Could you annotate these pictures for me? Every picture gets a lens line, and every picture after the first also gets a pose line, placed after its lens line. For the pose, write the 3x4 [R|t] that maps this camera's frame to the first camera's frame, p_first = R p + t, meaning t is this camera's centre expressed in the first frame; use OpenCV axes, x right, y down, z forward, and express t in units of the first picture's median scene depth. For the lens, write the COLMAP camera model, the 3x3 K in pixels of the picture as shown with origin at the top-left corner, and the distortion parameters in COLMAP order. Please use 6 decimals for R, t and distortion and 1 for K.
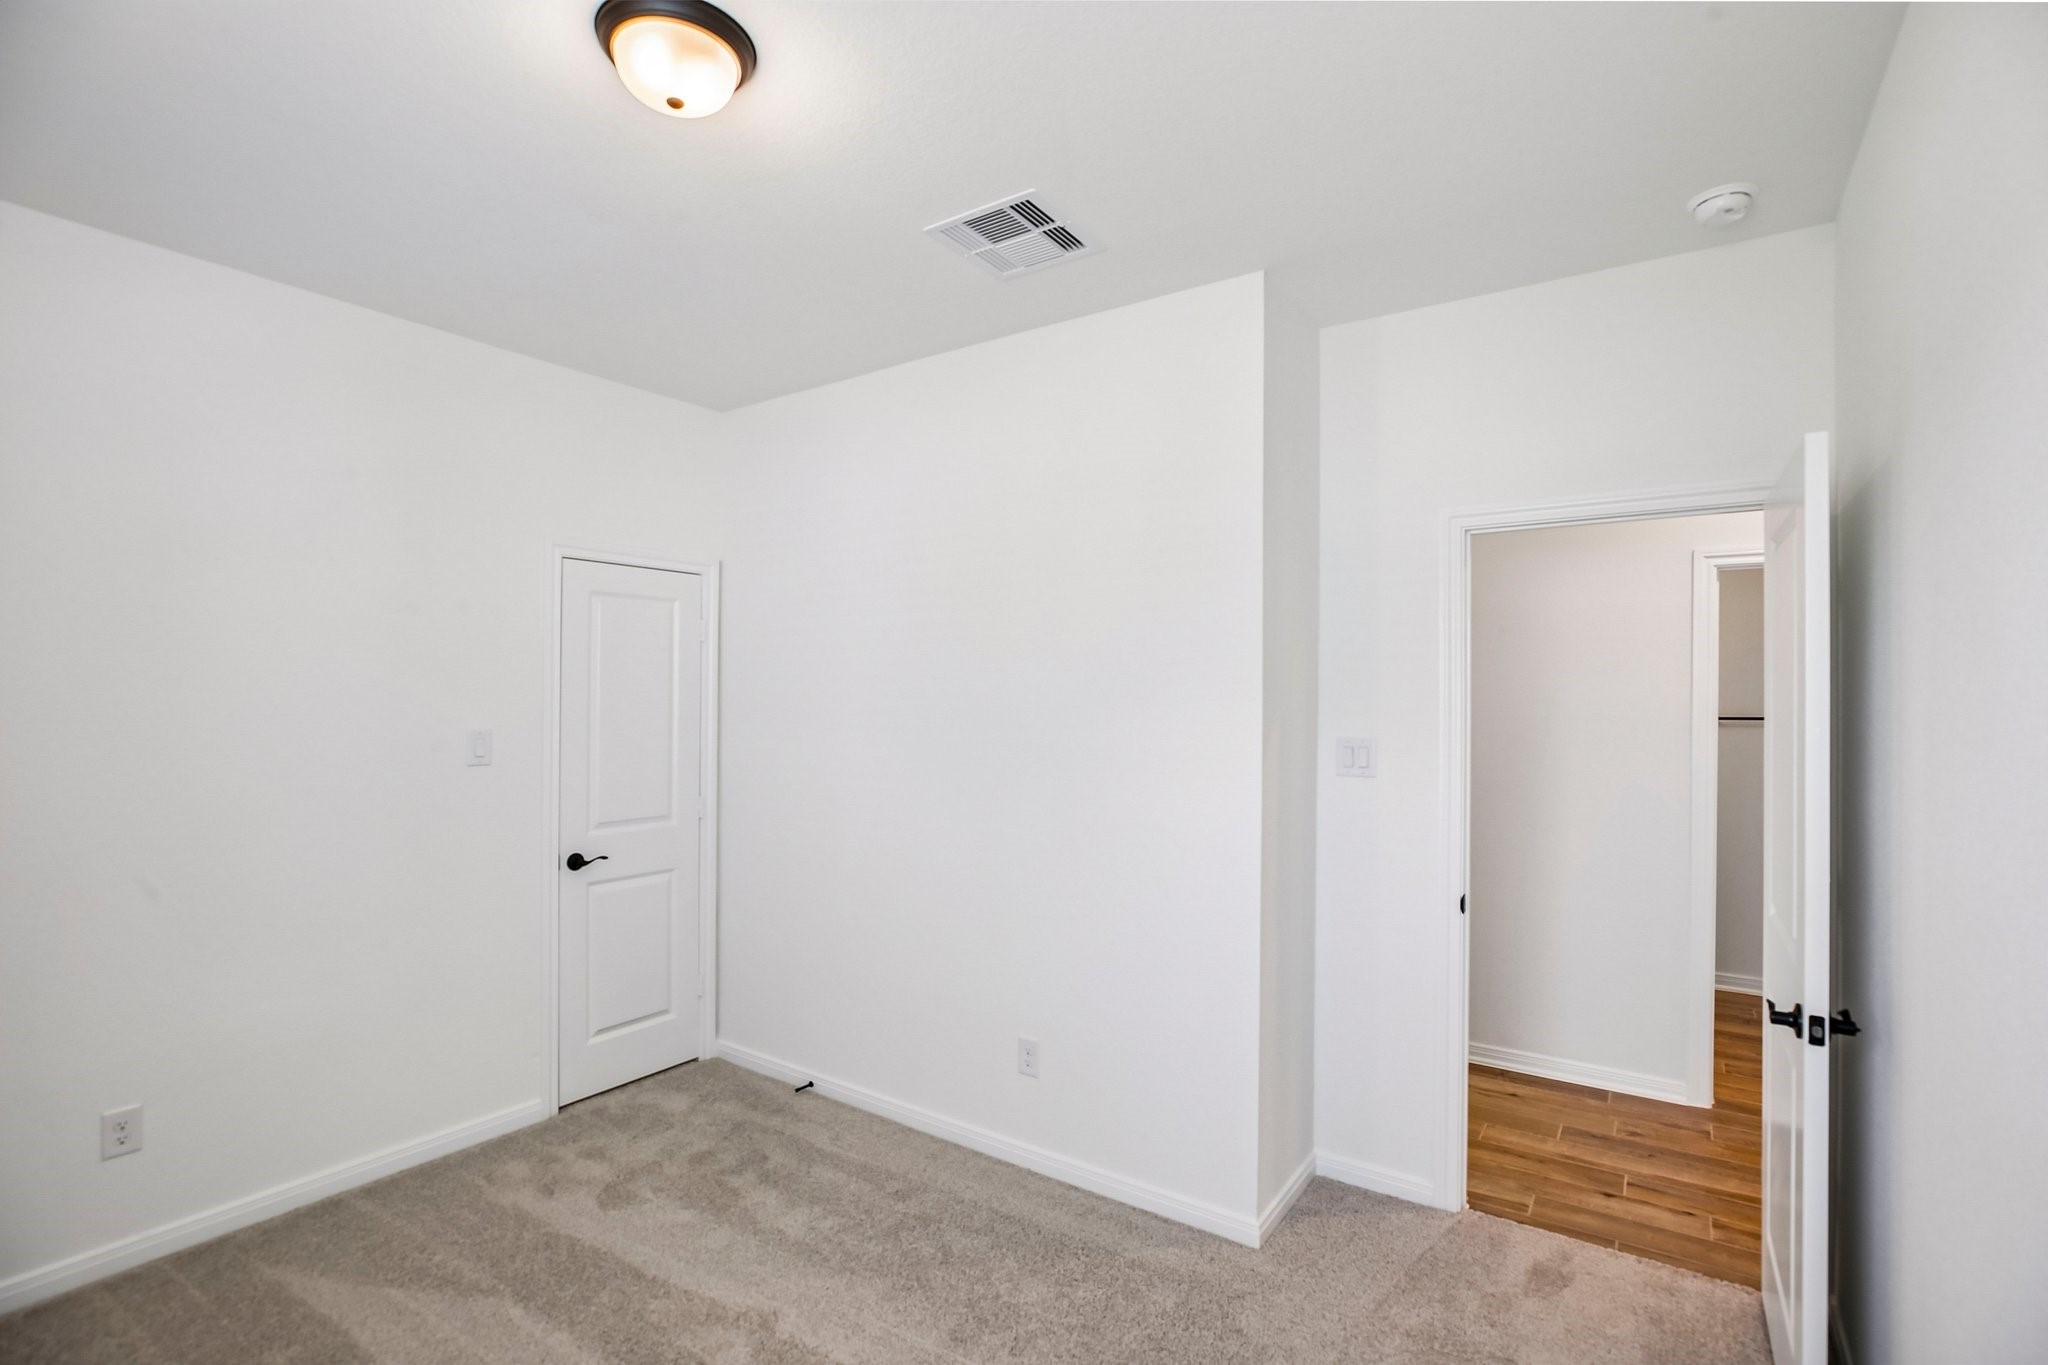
lens RADIAL K [[925.1, 0, 1024.8], [0, 925.1, 690.0], [0, 0, 1]] dist [-0.041476, 0.010184]
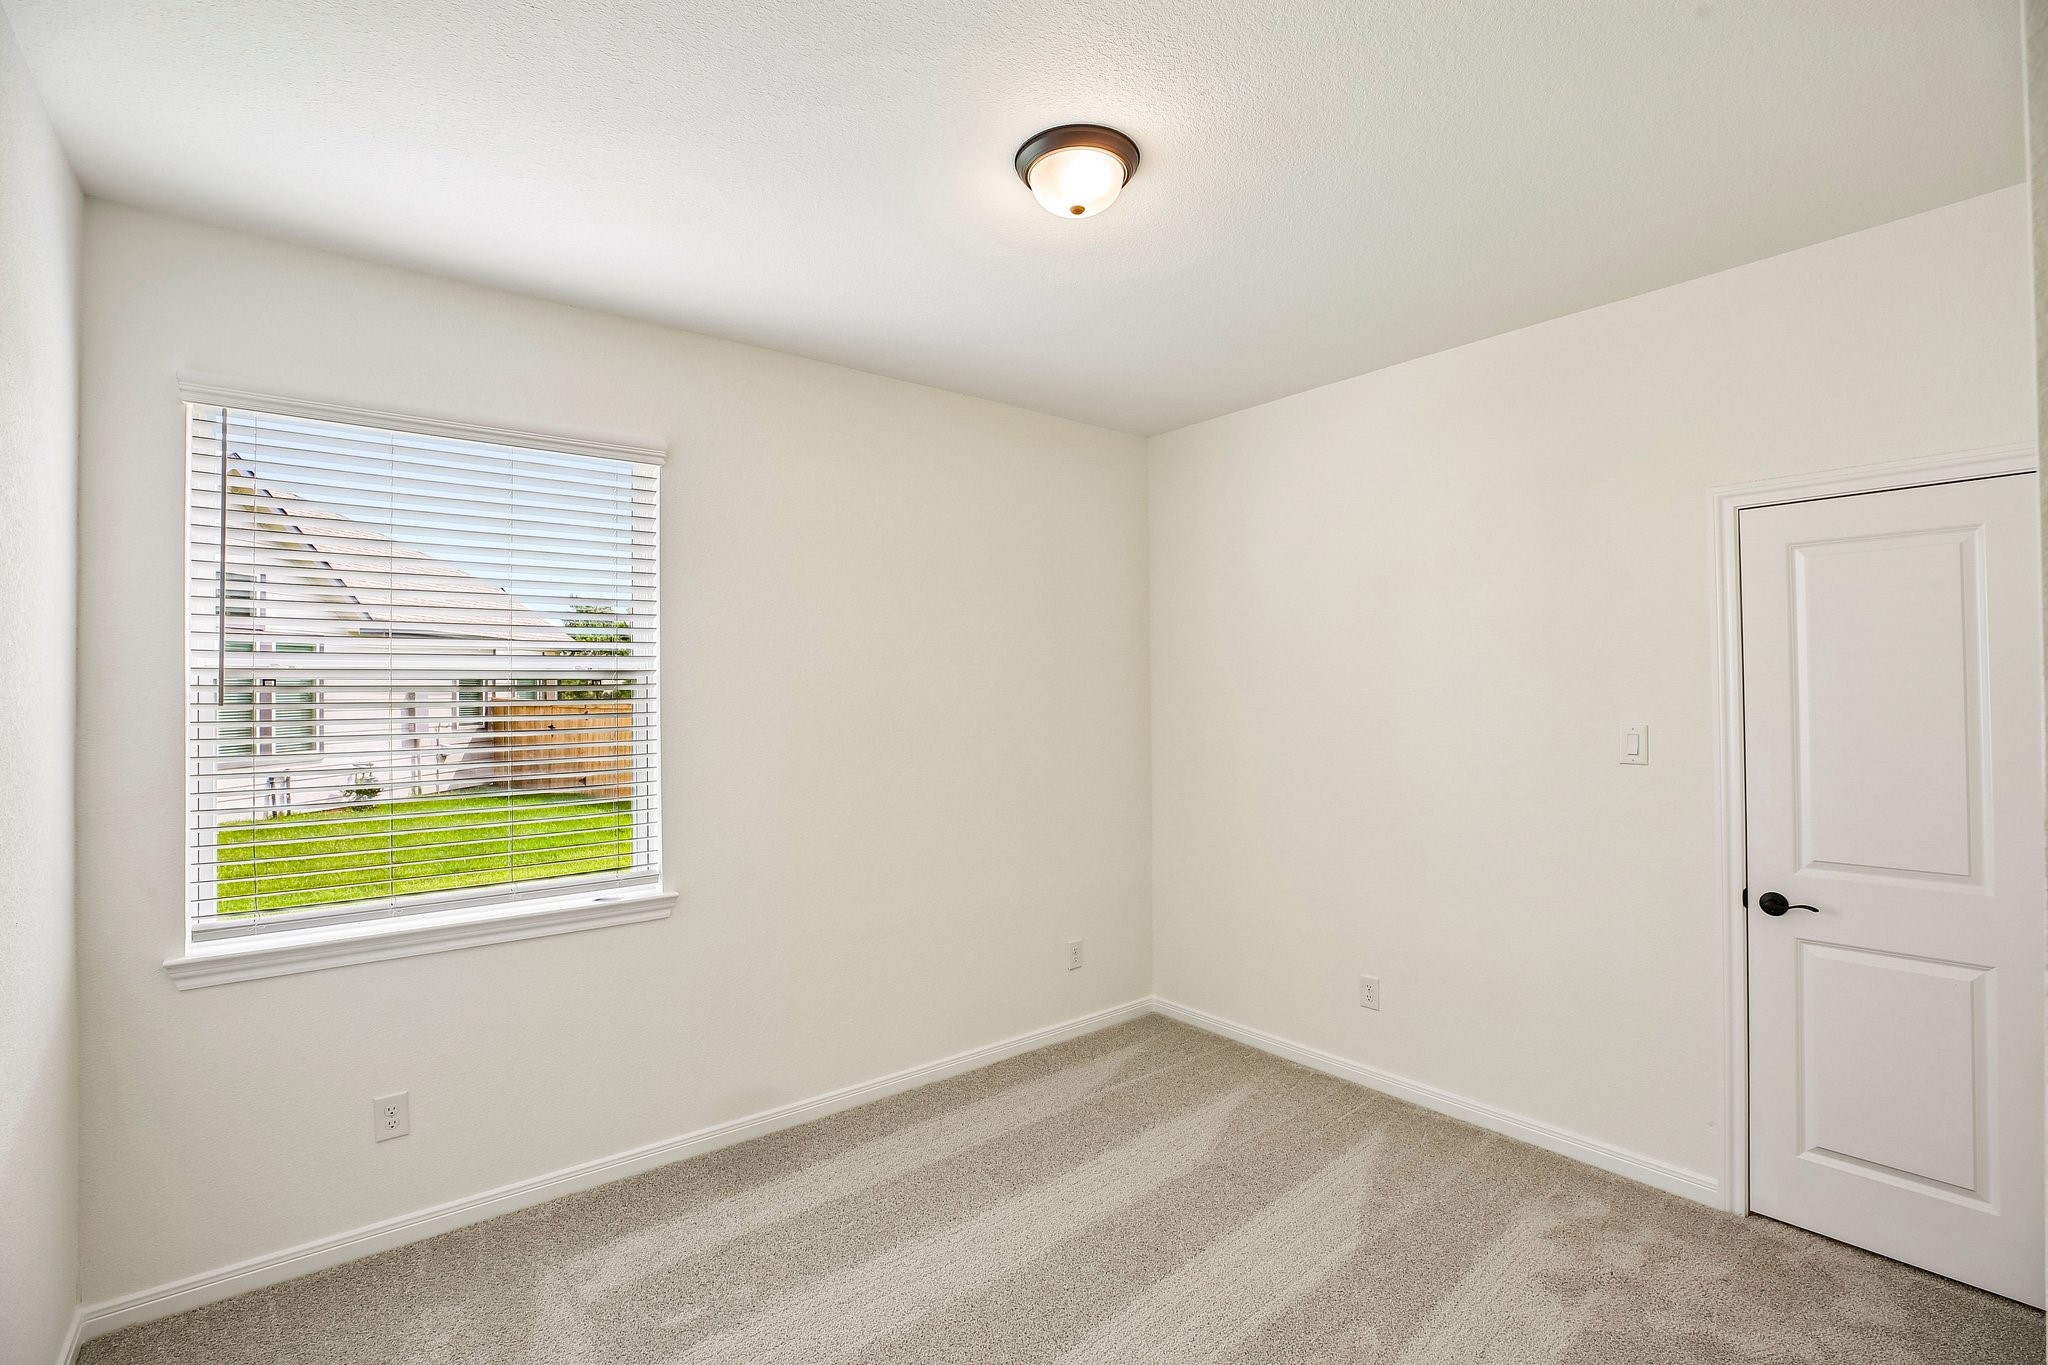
lens RADIAL K [[925.1, 0, 1024.8], [0, 925.1, 690.0], [0, 0, 1]] dist [-0.041476, 0.010184]
pose [[-0.272360, -0.011565, -0.962126, 0.403211], [0.013313, 0.999787, -0.015786, 0.013678], [0.962103, -0.017108, -0.272148, 0.612006]]
